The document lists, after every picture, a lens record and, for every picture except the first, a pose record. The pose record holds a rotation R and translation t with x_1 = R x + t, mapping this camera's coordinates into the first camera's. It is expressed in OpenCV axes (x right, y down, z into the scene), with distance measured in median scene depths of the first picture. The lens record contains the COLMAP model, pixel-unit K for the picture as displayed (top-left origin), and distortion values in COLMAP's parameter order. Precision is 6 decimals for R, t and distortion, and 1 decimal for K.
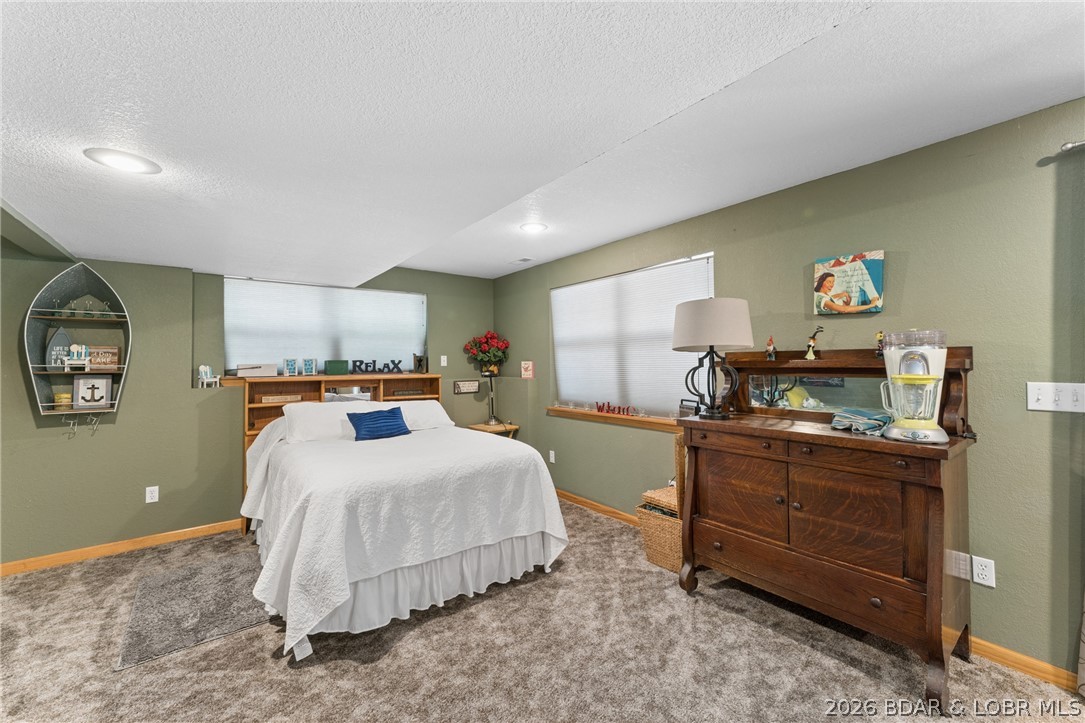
lens RADIAL K [[435.6, 0, 544.8], [0, 435.6, 349.3], [0, 0, 1]] dist [-0.000731, -0.000160]
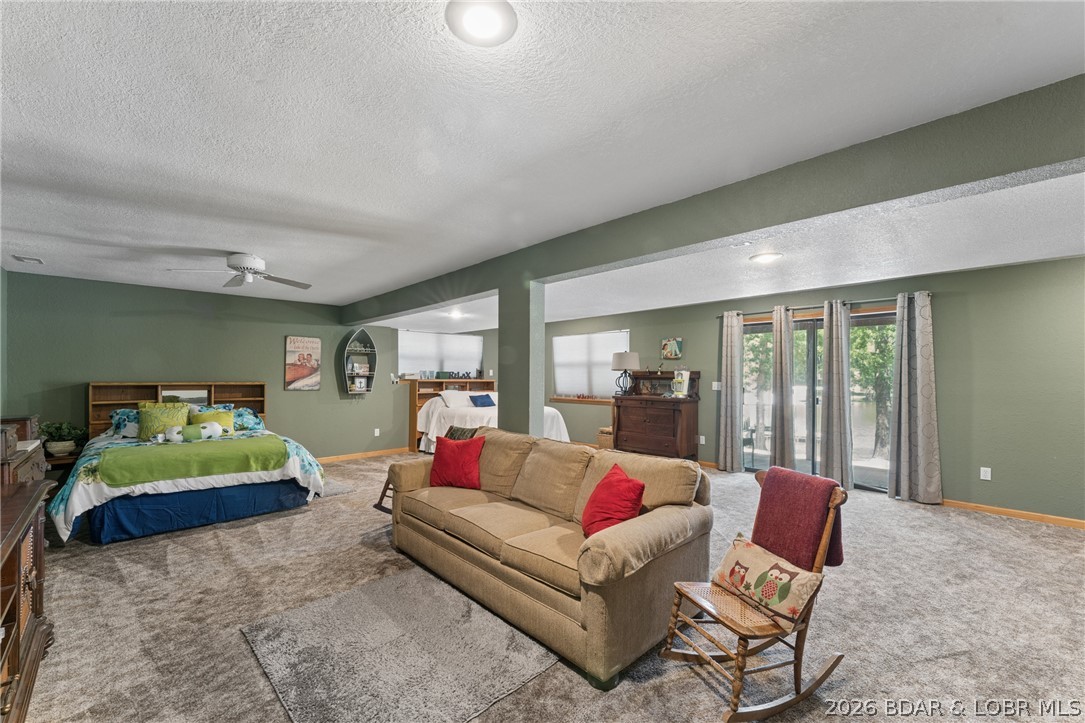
lens RADIAL K [[443.2, 0, 542.5], [0, 443.2, 361.5], [0, 0, 1]] dist [0.000281, -0.000017]
pose [[0.994330, 0.018150, 0.104774, -0.350174], [-0.018024, 0.999835, -0.002150, -0.032721], [-0.104795, 0.000249, 0.994494, -1.408853]]
